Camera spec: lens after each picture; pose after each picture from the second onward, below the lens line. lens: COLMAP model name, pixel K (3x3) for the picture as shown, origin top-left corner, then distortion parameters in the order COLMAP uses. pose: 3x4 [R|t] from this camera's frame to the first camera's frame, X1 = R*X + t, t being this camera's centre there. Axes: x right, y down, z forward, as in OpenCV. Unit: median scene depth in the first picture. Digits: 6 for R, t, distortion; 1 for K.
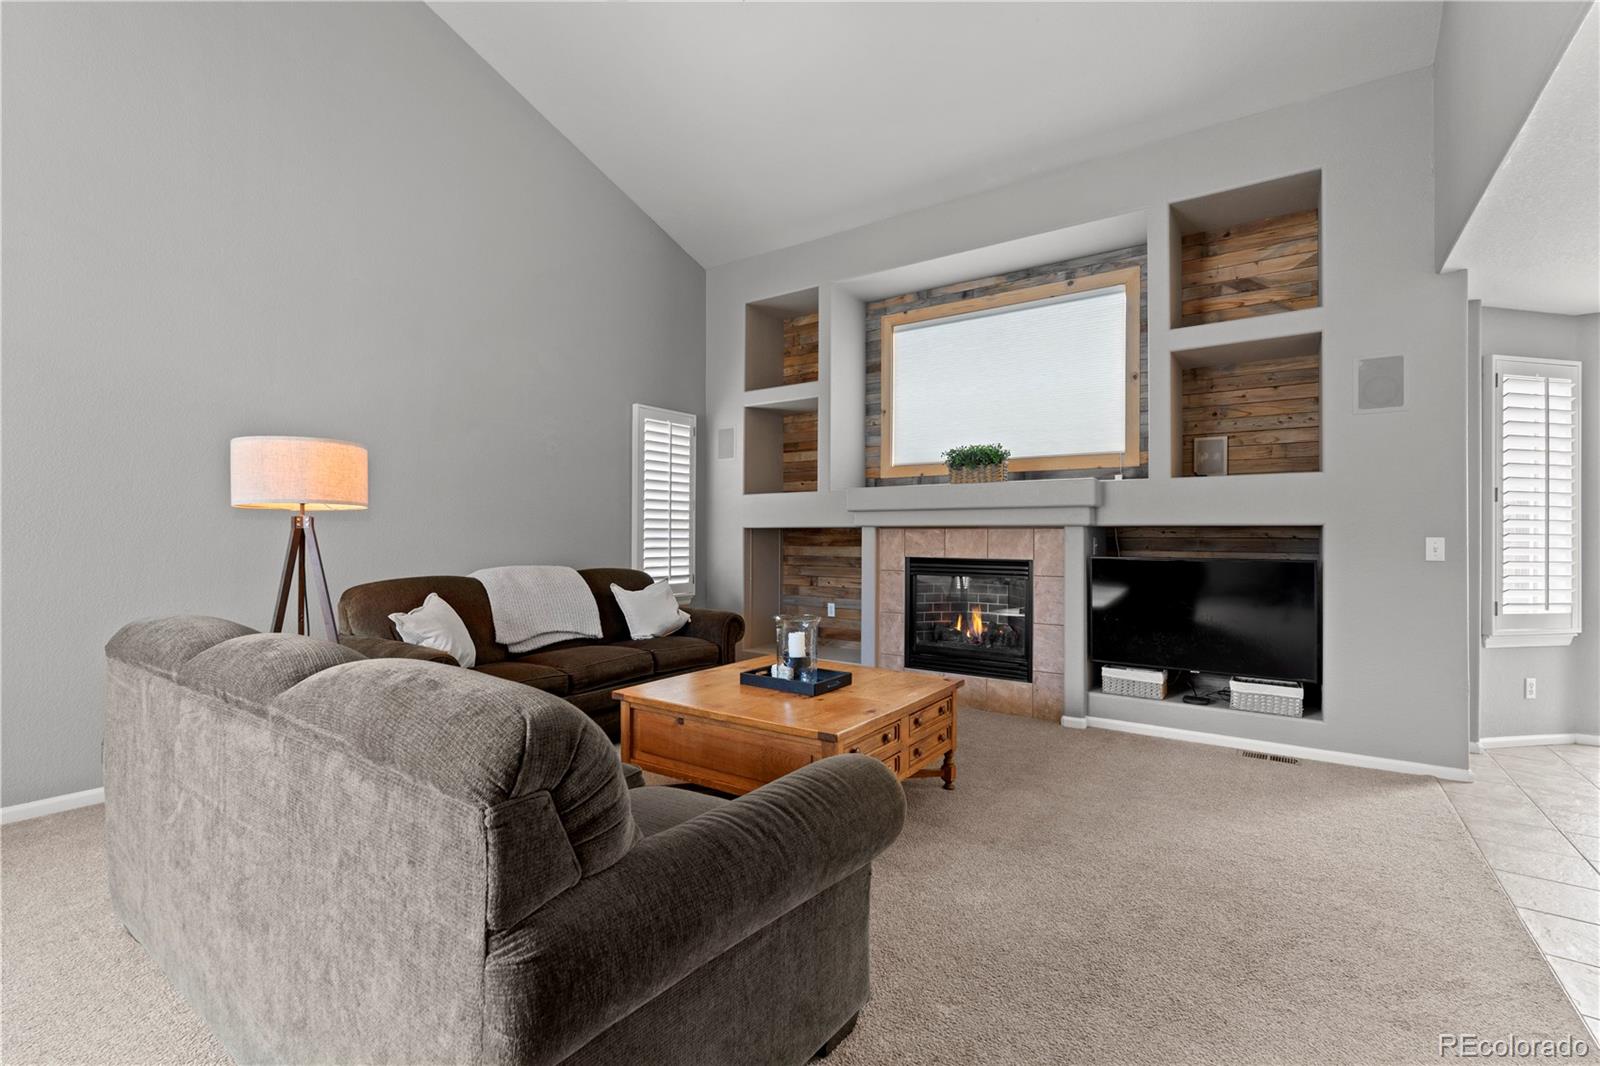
lens RADIAL K [[707.5, 0, 800.3], [0, 707.5, 527.9], [0, 0, 1]] dist [-0.006598, 0.000523]
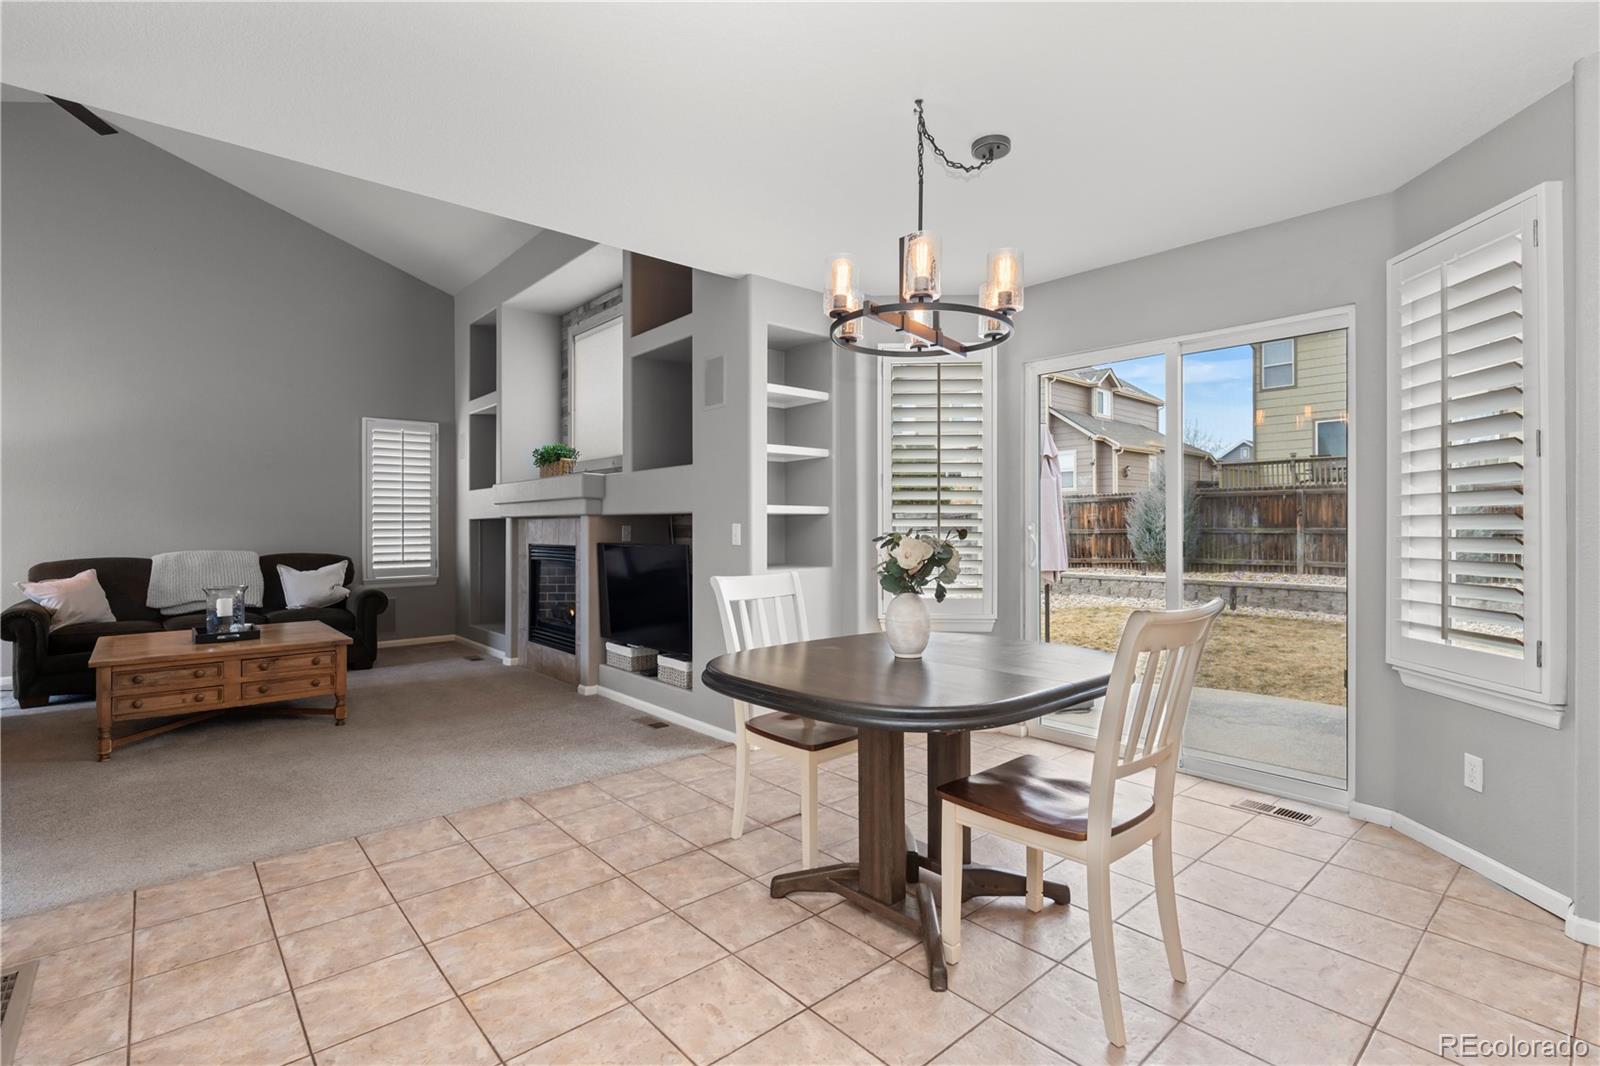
lens RADIAL K [[742.6, 0, 798.8], [0, 742.6, 523.9], [0, 0, 1]] dist [-0.006238, 0.001880]
pose [[0.970401, -0.008578, -0.241349, 0.954752], [0.010366, 0.999927, 0.006139, 0.006923], [0.241278, -0.008460, 0.970419, -0.060731]]
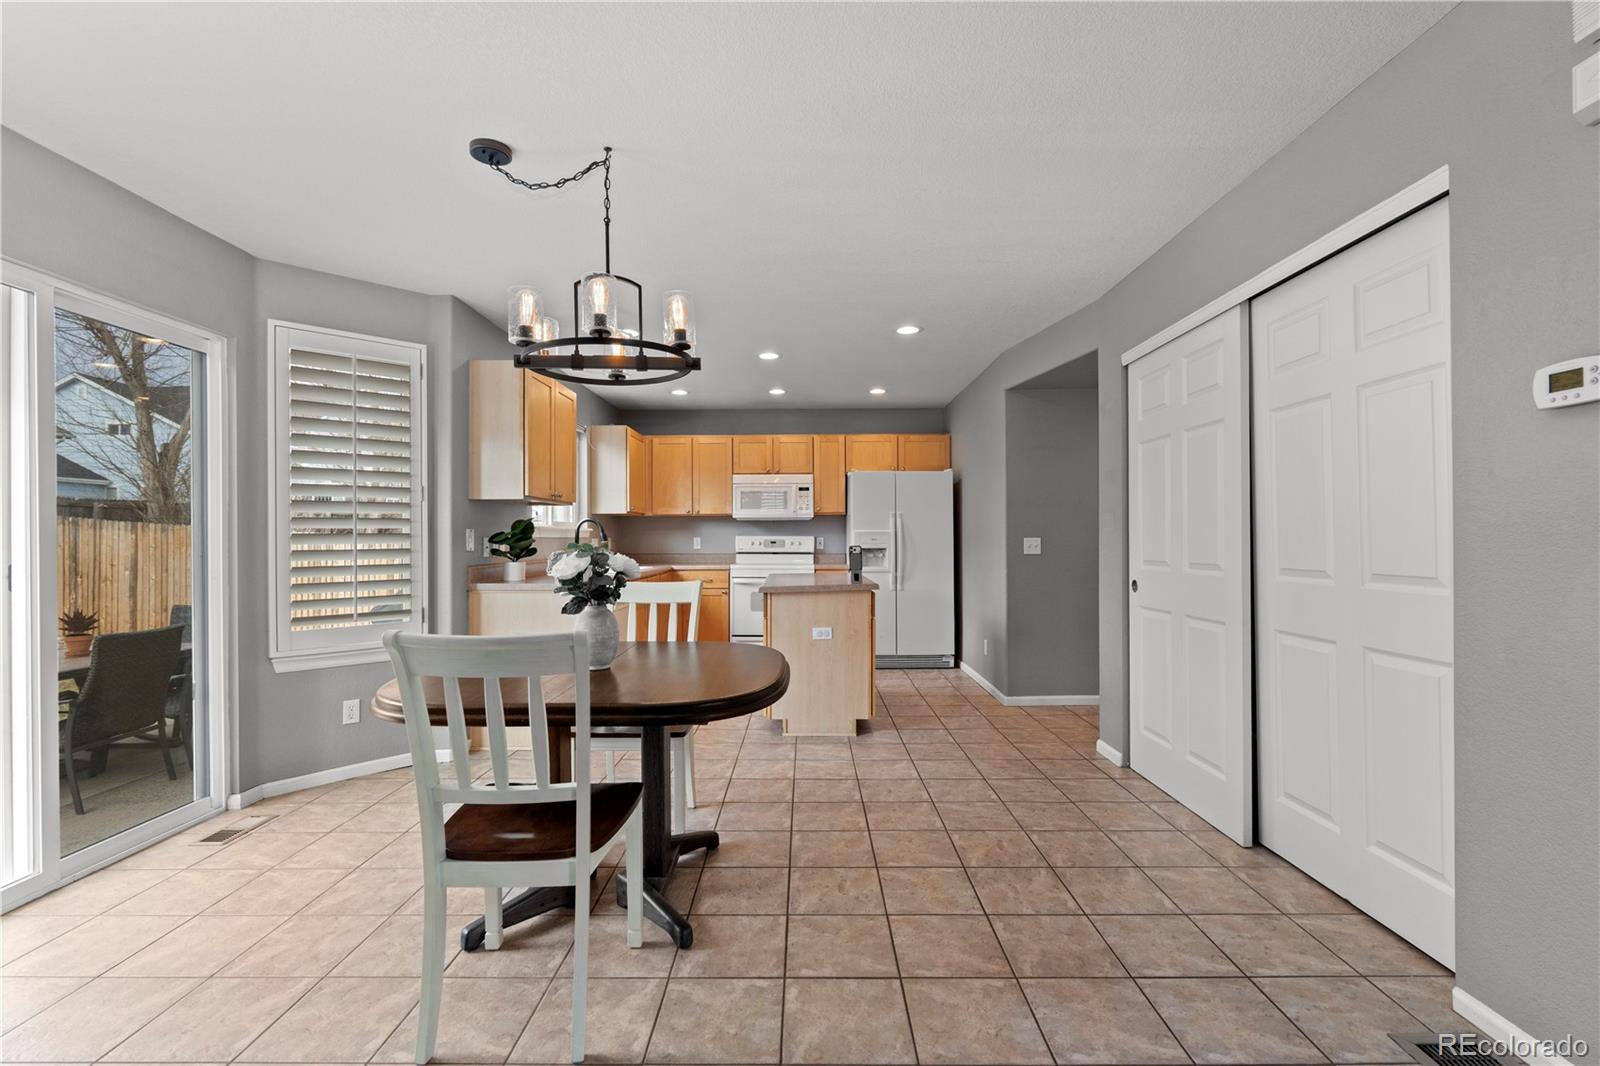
lens RADIAL K [[707.5, 0, 804.7], [0, 707.5, 536.3], [0, 0, 1]] dist [-0.006598, 0.000523]
pose [[-0.568900, -0.001830, 0.822405, 0.410405], [-0.006791, 0.999974, -0.002473, 0.009791], [-0.822379, -0.006991, -0.568897, 0.617129]]
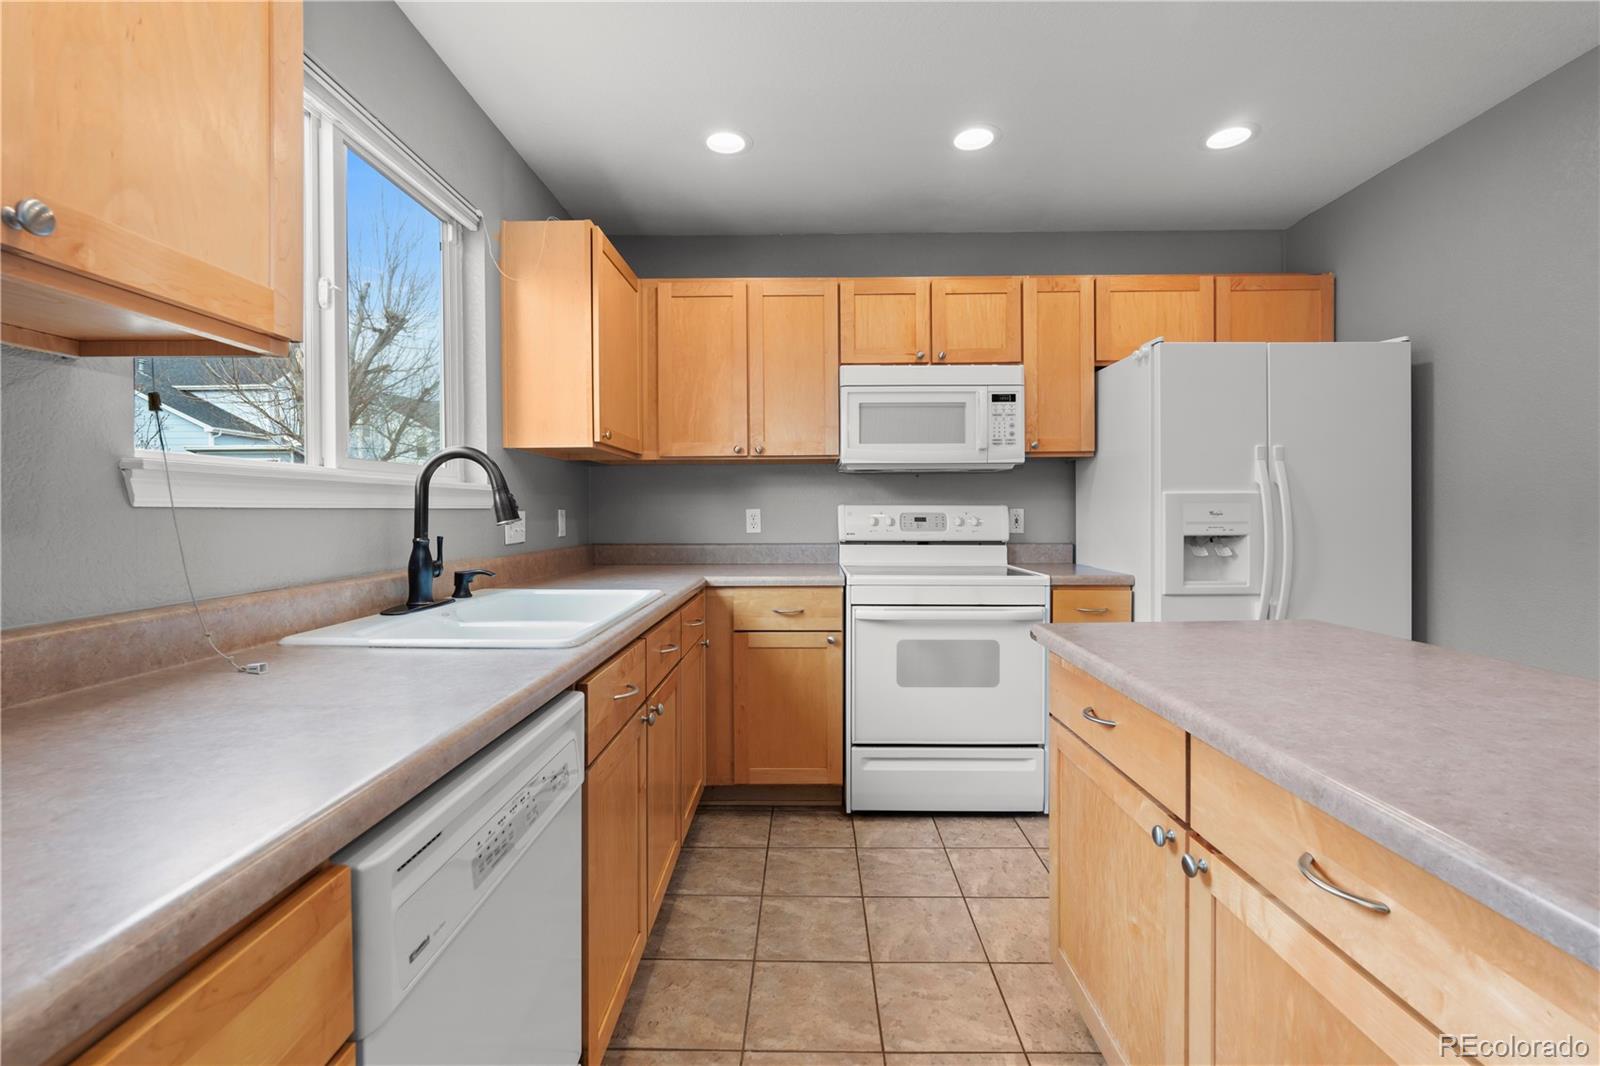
lens RADIAL K [[707.5, 0, 801.8], [0, 707.5, 519.9], [0, 0, 1]] dist [-0.006598, 0.000523]
pose [[-0.563729, -0.015285, 0.825818, 1.185585], [-0.006421, 0.999880, 0.014123, 0.010784], [-0.825935, 0.002659, -0.563760, 0.299746]]
